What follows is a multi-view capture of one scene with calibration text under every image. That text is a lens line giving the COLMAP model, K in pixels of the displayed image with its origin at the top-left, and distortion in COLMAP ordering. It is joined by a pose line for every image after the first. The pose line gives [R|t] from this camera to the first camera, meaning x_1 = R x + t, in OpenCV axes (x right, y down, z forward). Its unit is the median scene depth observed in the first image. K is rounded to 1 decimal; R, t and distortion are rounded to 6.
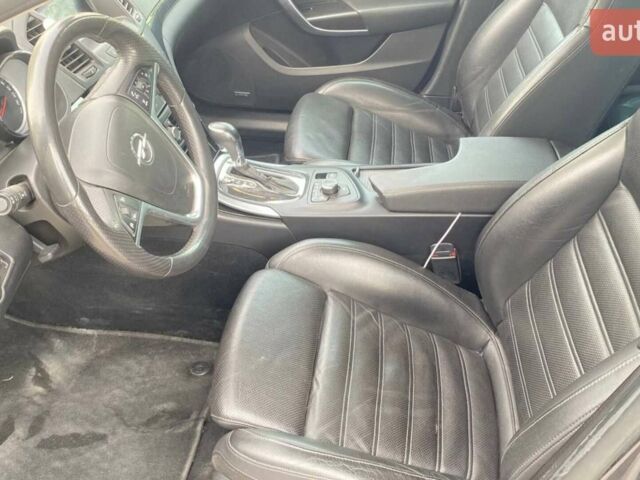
lens RADIAL K [[640.5, 0, 317.5], [0, 640.5, 253.2], [0, 0, 1]] dist [0.106708, -0.265164]
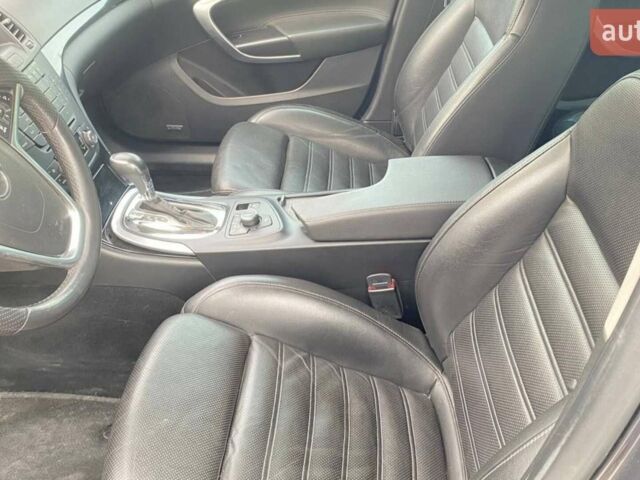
lens RADIAL K [[629.4, 0, 320.0], [0, 629.4, 240.0], [0, 0, 1]] dist [0.107366, -0.252319]
pose [[0.998292, -0.048829, 0.032075, 0.085932], [0.051160, 0.995763, -0.076409, 0.000160], [-0.028208, 0.077920, 0.996561, 0.113465]]
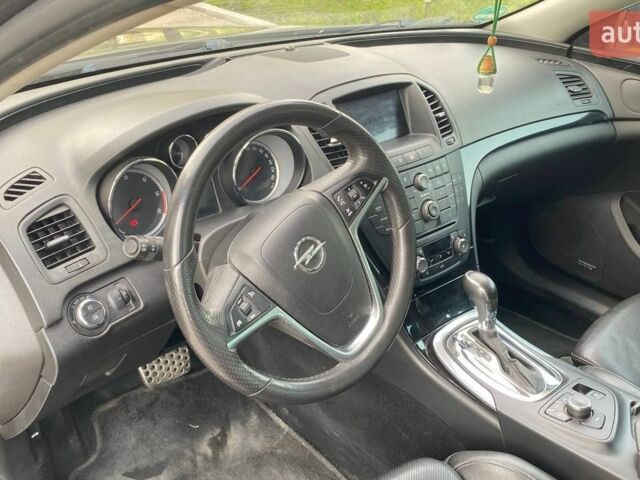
lens RADIAL K [[640.5, 0, 317.5], [0, 640.5, 253.2], [0, 0, 1]] dist [0.106708, -0.265164]
pose [[0.733804, 0.342109, -0.586935, 0.169175], [-0.456729, 0.888001, -0.053424, -0.082258], [0.502922, 0.307273, 0.807869, 0.202084]]
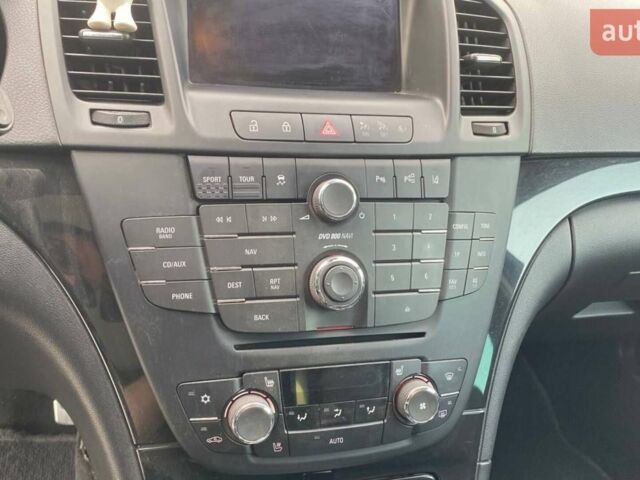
lens RADIAL K [[640.5, 0, 317.5], [0, 640.5, 253.2], [0, 0, 1]] dist [0.106708, -0.265164]
pose [[0.377751, 0.461620, -0.802628, 0.004008], [-0.678932, 0.727511, 0.098883, -0.270820], [0.629567, 0.507577, 0.588227, 0.728592]]
